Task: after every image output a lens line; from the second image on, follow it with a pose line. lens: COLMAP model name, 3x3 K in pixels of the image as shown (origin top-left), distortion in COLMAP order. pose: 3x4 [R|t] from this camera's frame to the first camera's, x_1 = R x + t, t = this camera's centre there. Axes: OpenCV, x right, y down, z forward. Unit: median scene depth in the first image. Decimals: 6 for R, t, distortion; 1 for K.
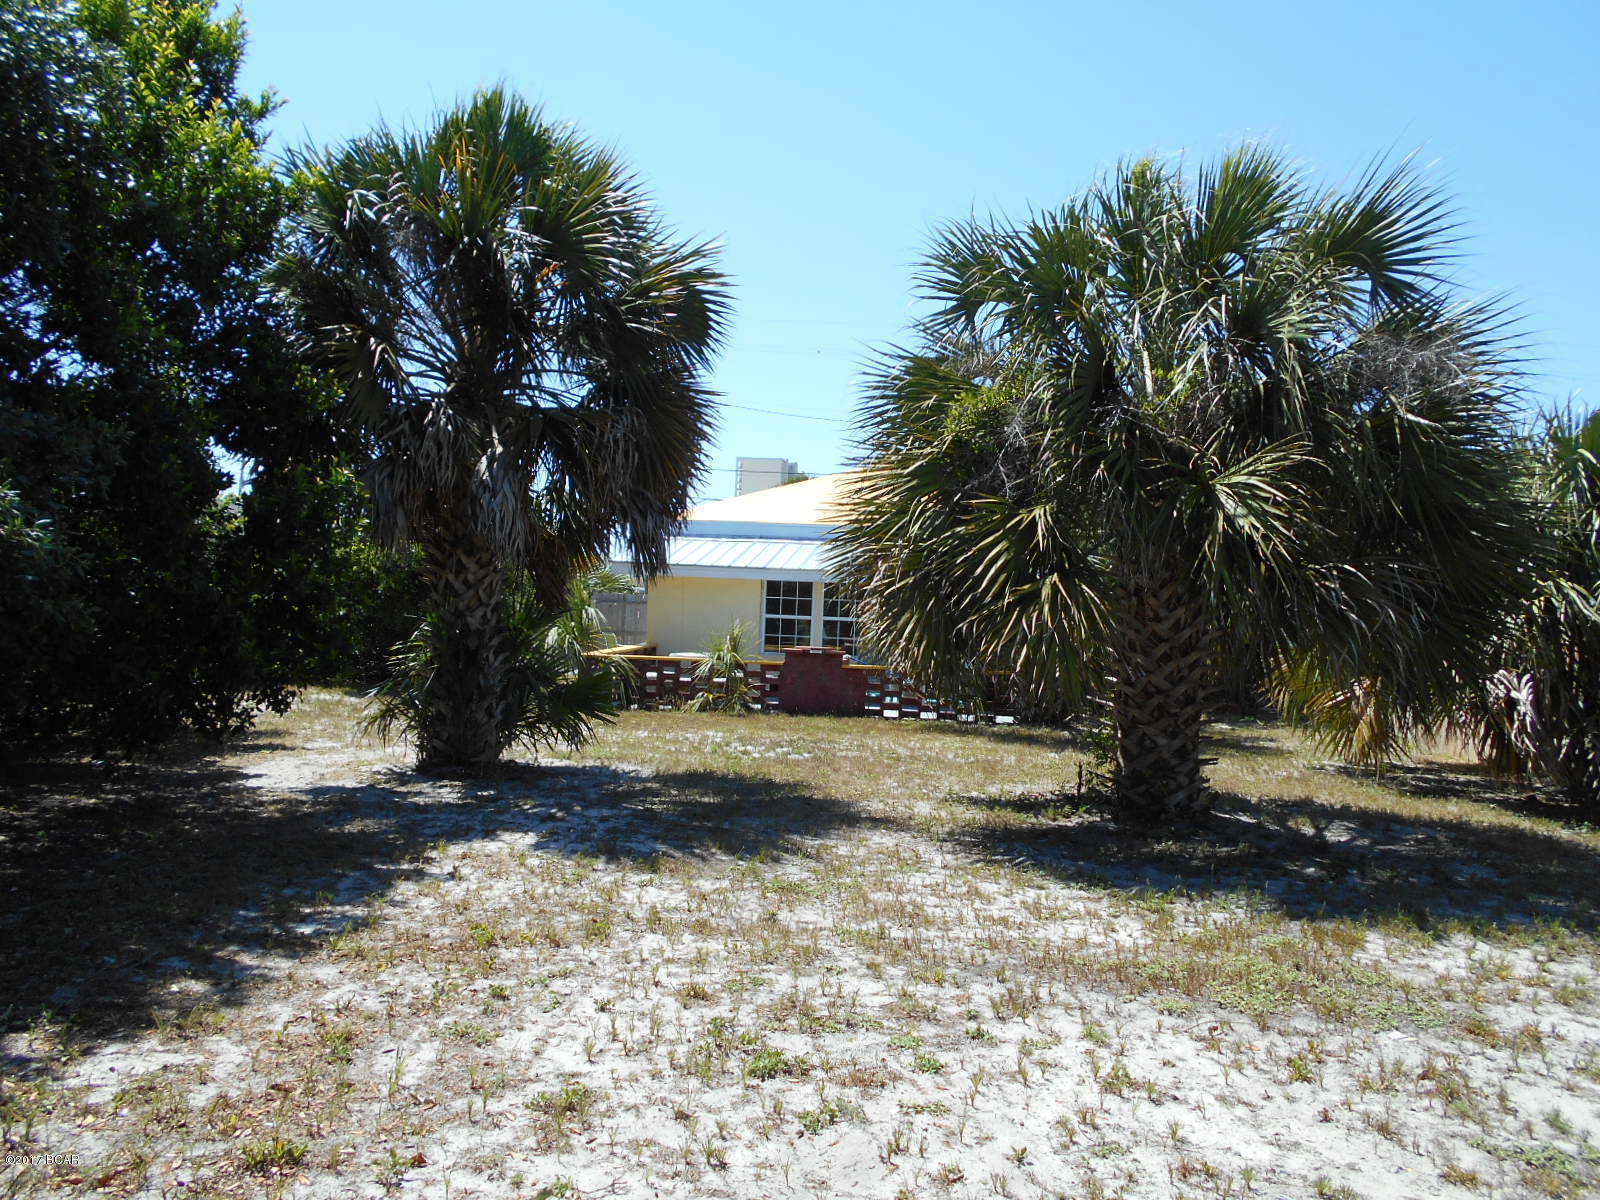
lens RADIAL K [[1231.3, 0, 801.0], [0, 1231.3, 601.5], [0, 0, 1]] dist [-0.011065, -0.000437]
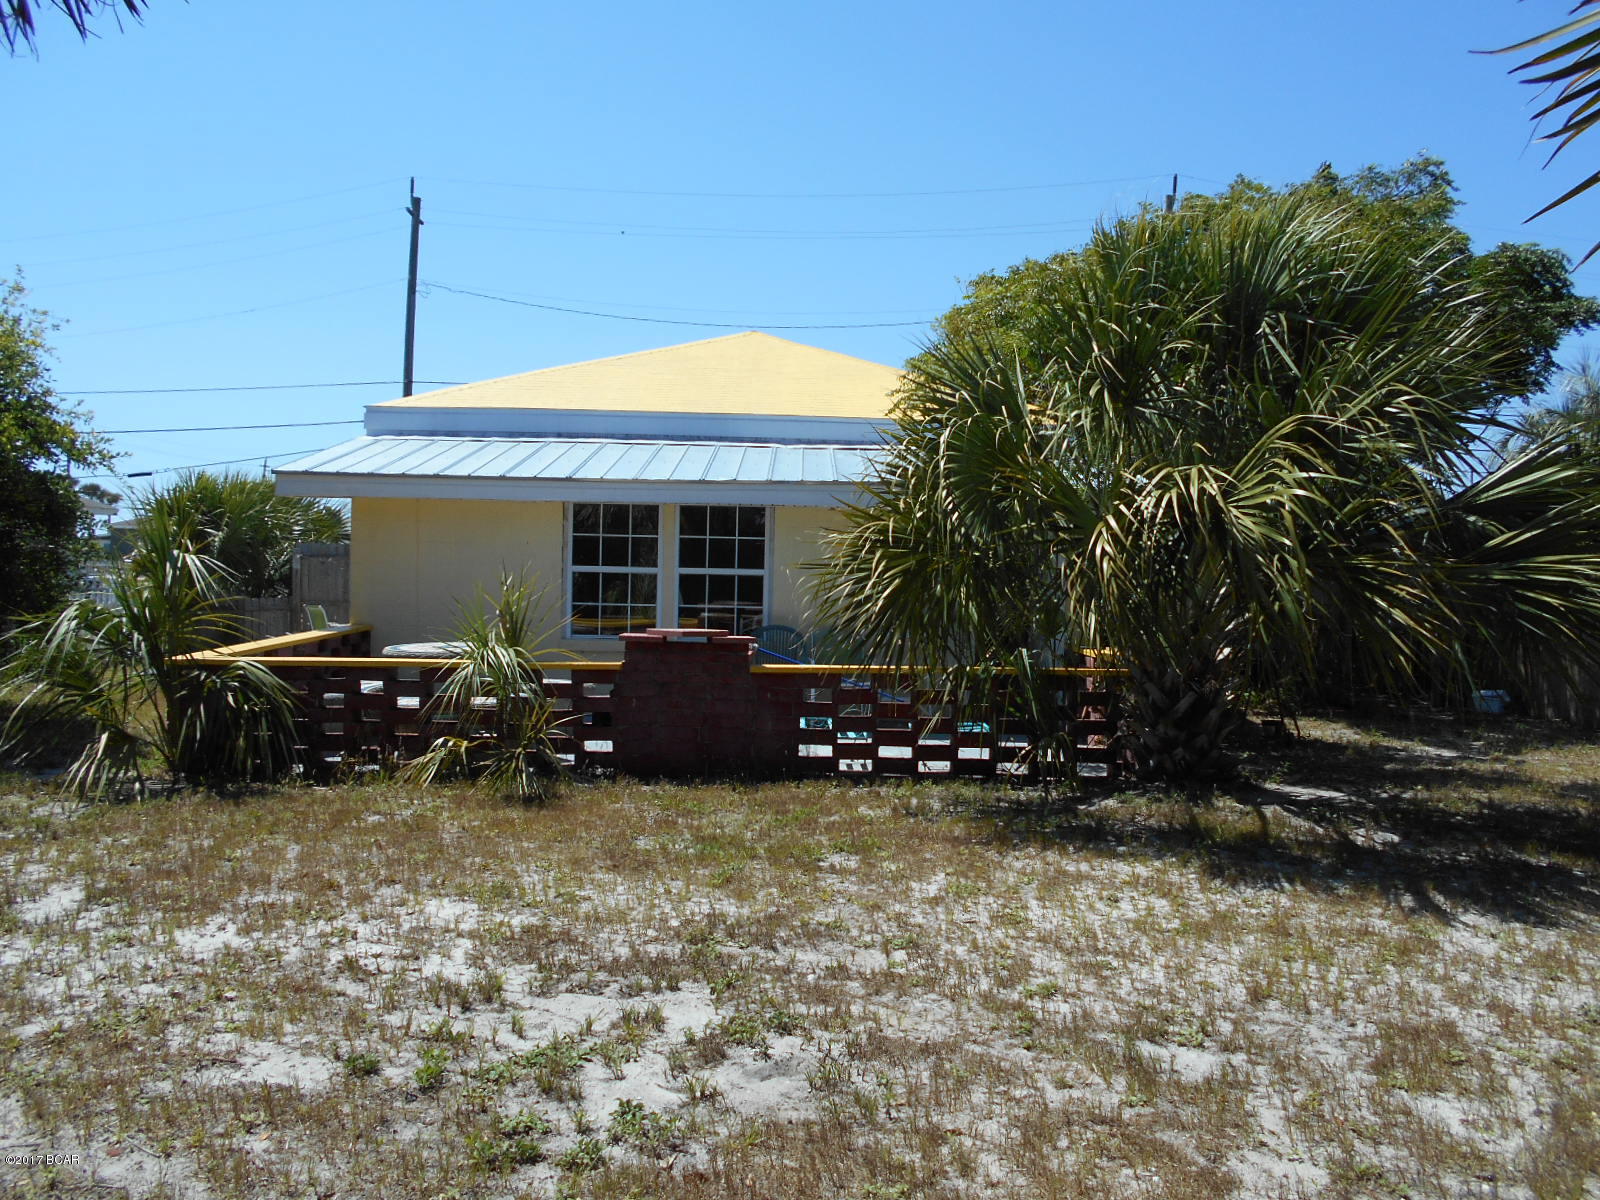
lens RADIAL K [[1231.3, 0, 791.8], [0, 1231.3, 596.7], [0, 0, 1]] dist [-0.011065, -0.000437]
pose [[0.986545, -0.025727, 0.161456, -0.021801], [0.020826, 0.999272, 0.031974, 0.008762], [-0.162161, -0.028181, 0.986362, 0.456060]]
